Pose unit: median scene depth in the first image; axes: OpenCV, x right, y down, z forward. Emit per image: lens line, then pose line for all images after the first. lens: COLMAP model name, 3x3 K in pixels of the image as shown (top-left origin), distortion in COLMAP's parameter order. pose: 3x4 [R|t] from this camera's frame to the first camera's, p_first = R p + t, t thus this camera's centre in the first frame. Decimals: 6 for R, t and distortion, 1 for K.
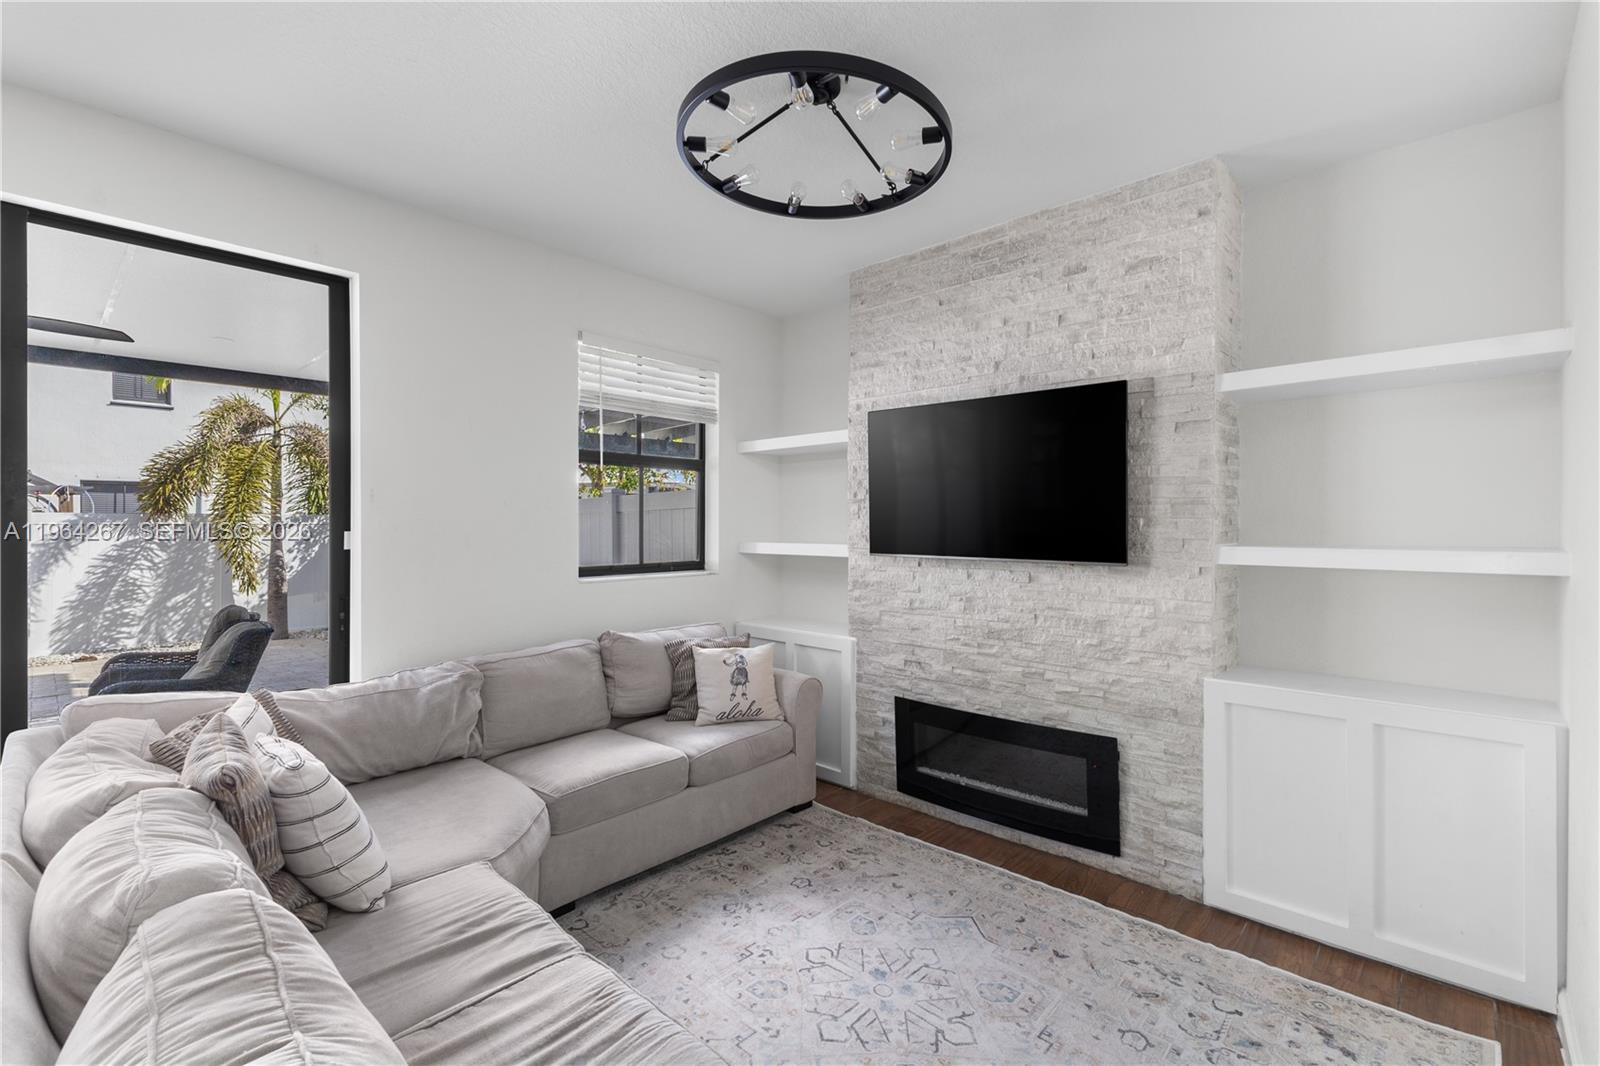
lens RADIAL K [[700.5, 0, 811.6], [0, 700.5, 533.0], [0, 0, 1]] dist [0.015199, 0.000098]
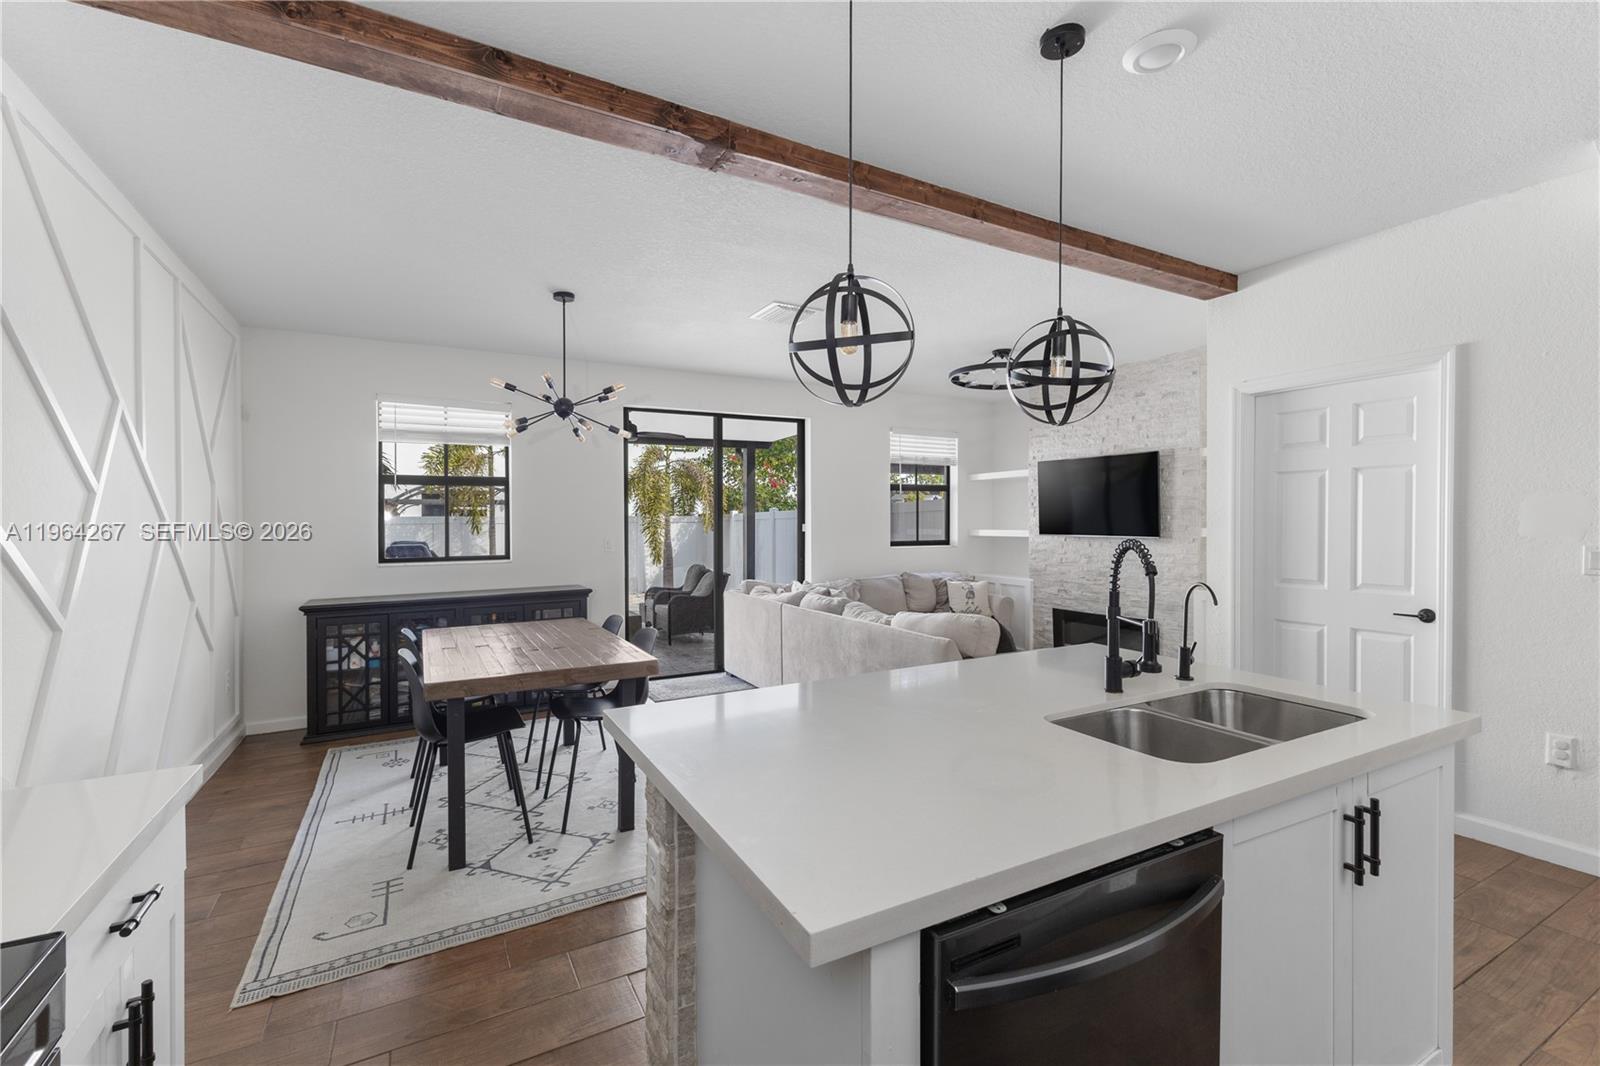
lens RADIAL K [[700.5, 0, 799.2], [0, 700.5, 529.4], [0, 0, 1]] dist [0.015199, 0.000098]
pose [[0.946790, -0.002596, -0.321841, 0.081253], [0.002741, 0.999996, -0.000001, 0.013593], [0.321839, -0.000882, 0.946794, -1.072517]]
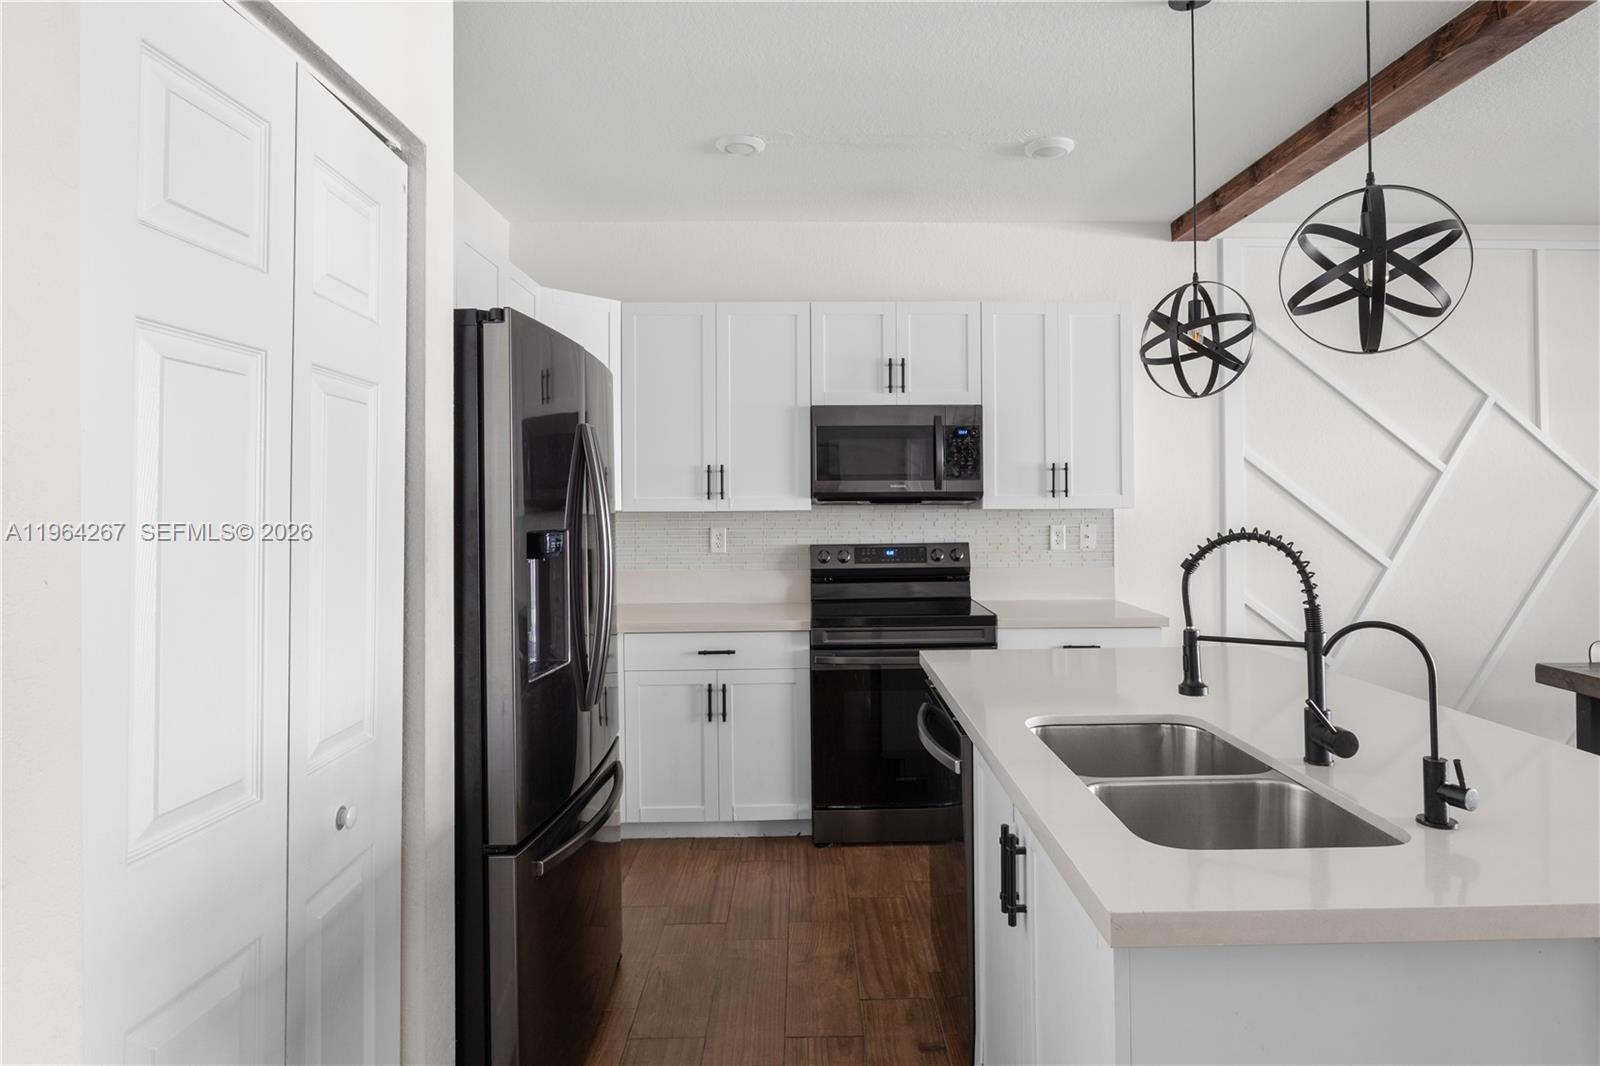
lens RADIAL K [[873.1, 0, 824.2], [0, 873.1, 492.1], [0, 0, 1]] dist [-0.006830, 0.002302]
pose [[-0.721680, -0.000795, -0.692226, 0.634238], [-0.000982, 1.000000, -0.000125, 0.002586], [0.692226, 0.000590, -0.721681, -0.315860]]
